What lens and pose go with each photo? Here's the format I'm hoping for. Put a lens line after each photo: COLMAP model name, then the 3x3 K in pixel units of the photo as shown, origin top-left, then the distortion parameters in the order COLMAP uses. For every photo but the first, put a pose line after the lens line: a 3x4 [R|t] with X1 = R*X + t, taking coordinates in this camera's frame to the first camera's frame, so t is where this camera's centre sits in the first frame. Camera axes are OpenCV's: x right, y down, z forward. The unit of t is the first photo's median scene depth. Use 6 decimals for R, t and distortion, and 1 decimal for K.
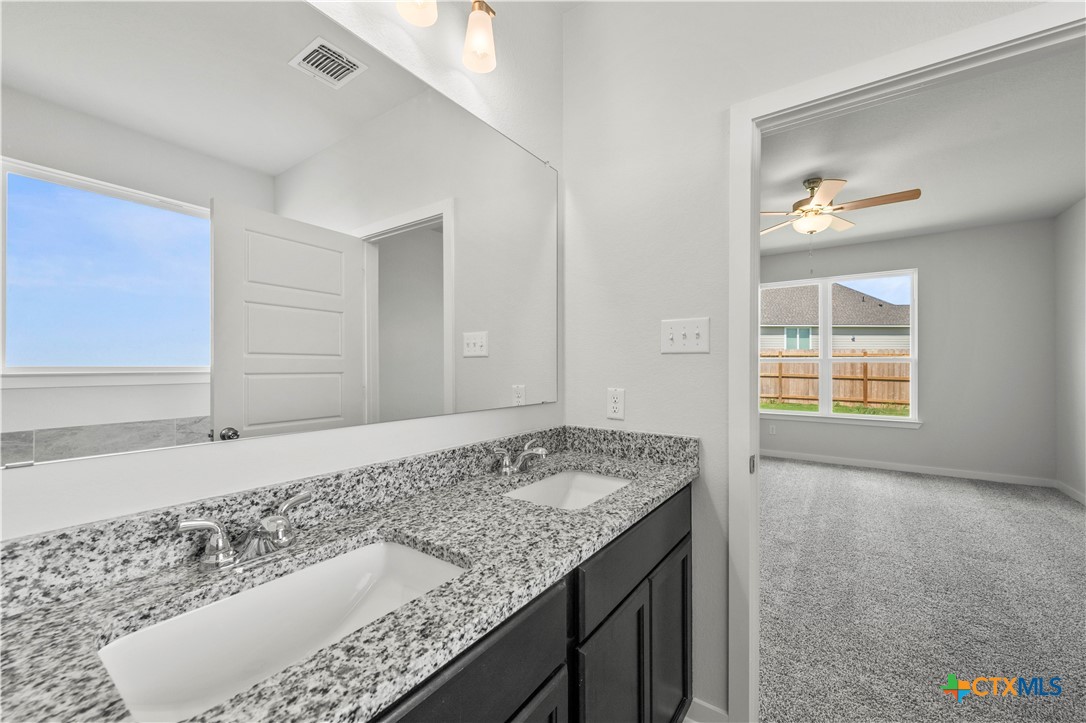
lens RADIAL K [[428.0, 0, 540.1], [0, 428.0, 362.7], [0, 0, 1]] dist [-0.002177, 0.000845]
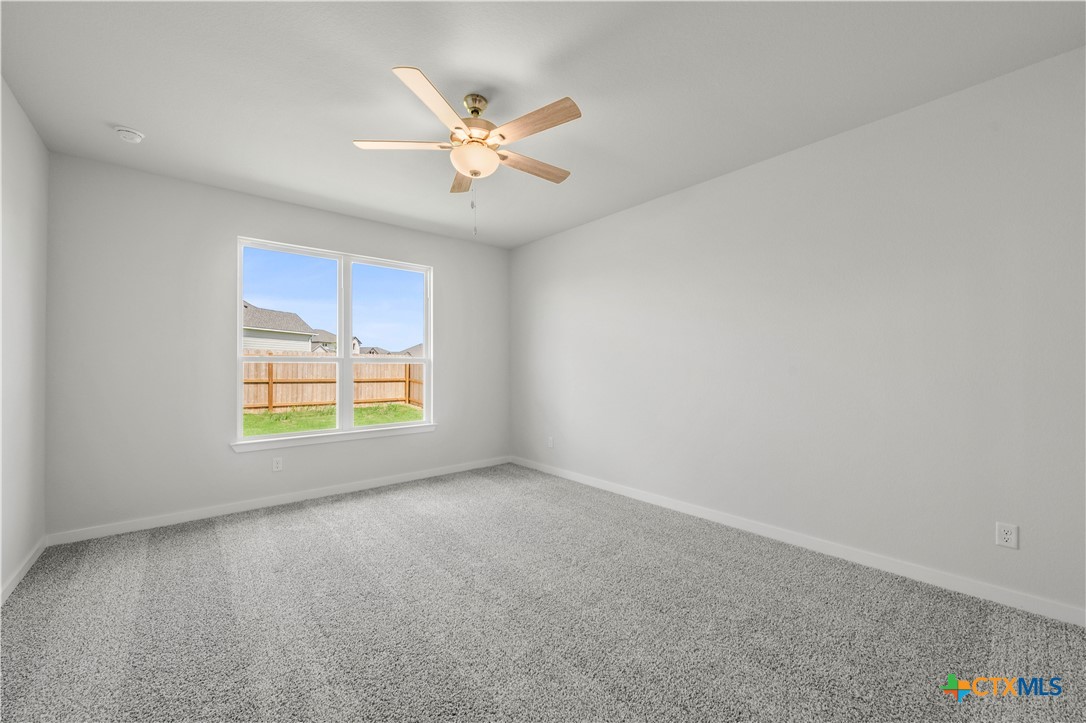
lens RADIAL K [[428.0, 0, 546.6], [0, 428.0, 368.0], [0, 0, 1]] dist [-0.002177, 0.000845]
pose [[0.226144, -0.005929, 0.974076, -0.003404], [-0.001170, 0.999979, 0.006358, 0.001165], [-0.974093, -0.002578, 0.226132, 0.215650]]
